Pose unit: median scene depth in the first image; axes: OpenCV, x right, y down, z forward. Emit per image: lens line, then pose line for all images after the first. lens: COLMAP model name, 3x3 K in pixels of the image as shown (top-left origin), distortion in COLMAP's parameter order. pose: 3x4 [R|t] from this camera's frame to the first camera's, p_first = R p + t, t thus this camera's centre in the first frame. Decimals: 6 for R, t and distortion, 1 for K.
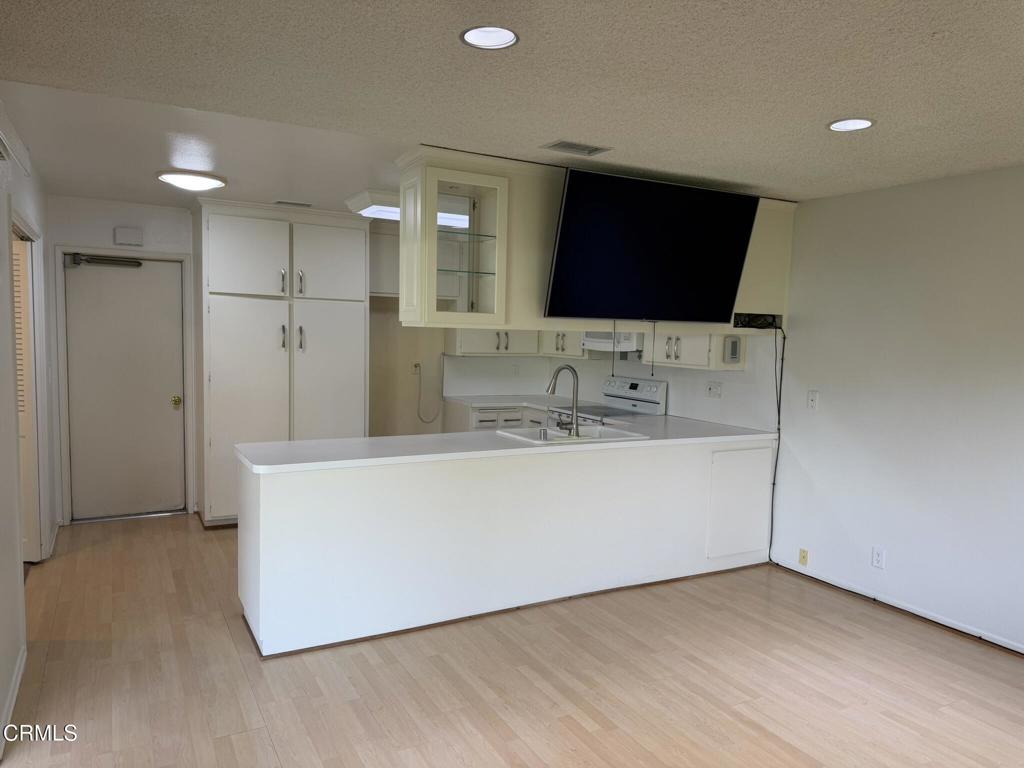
lens RADIAL K [[718.8, 0, 509.8], [0, 718.8, 386.8], [0, 0, 1]] dist [0.026810, -0.002452]
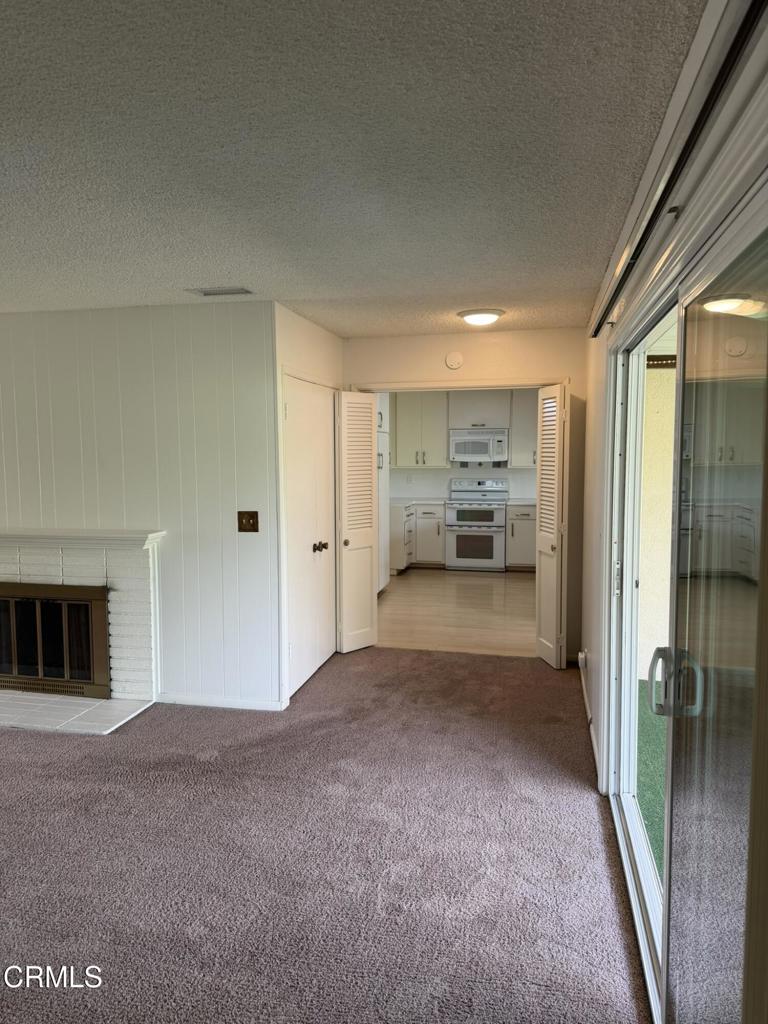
lens RADIAL K [[717.6, 0, 381.9], [0, 717.6, 517.0], [0, 0, 1]] dist [0.032277, -0.036098]
pose [[0.655692, -0.100871, 0.748260, -1.269710], [0.082788, 0.994665, 0.061542, -0.046198], [-0.750476, 0.021594, 0.660545, 0.128102]]
